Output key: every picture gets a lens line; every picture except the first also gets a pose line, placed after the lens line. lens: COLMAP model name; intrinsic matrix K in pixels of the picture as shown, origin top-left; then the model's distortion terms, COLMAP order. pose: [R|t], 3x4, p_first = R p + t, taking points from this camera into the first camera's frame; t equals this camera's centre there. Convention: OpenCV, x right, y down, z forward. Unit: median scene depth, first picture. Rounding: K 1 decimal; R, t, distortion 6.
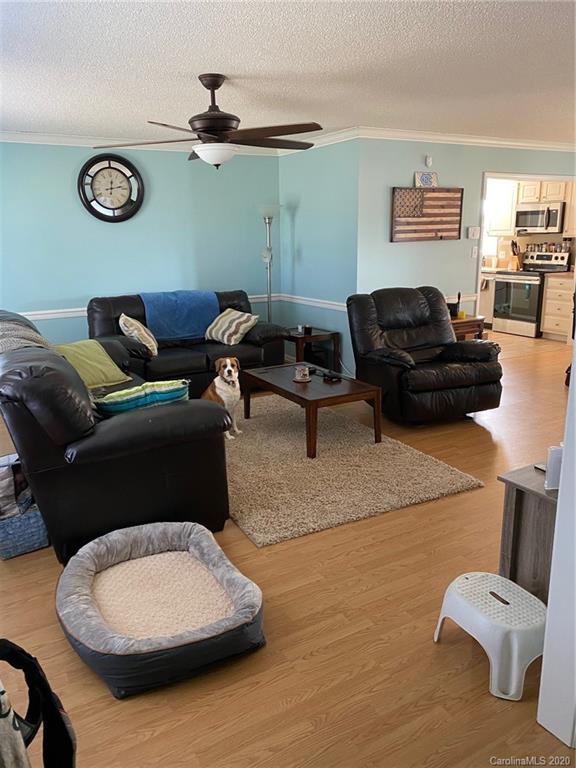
lens RADIAL K [[588.2, 0, 288.0], [0, 588.2, 384.0], [0, 0, 1]] dist [0.003256, 0.003025]
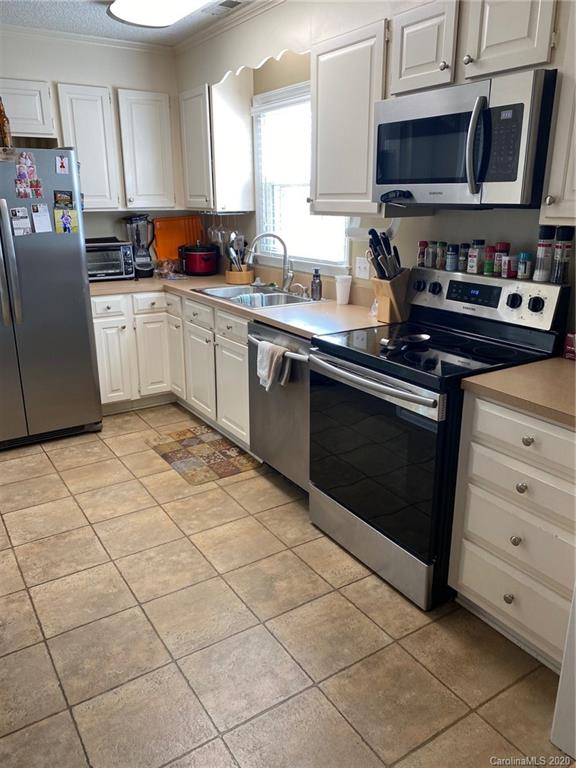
lens RADIAL K [[588.2, 0, 288.0], [0, 588.2, 384.0], [0, 0, 1]] dist [0.003256, 0.003025]
pose [[0.998922, -0.000621, 0.046405, 0.339637], [-0.001904, 0.998521, 0.054334, -0.190192], [-0.046370, -0.054364, 0.997444, 0.733512]]
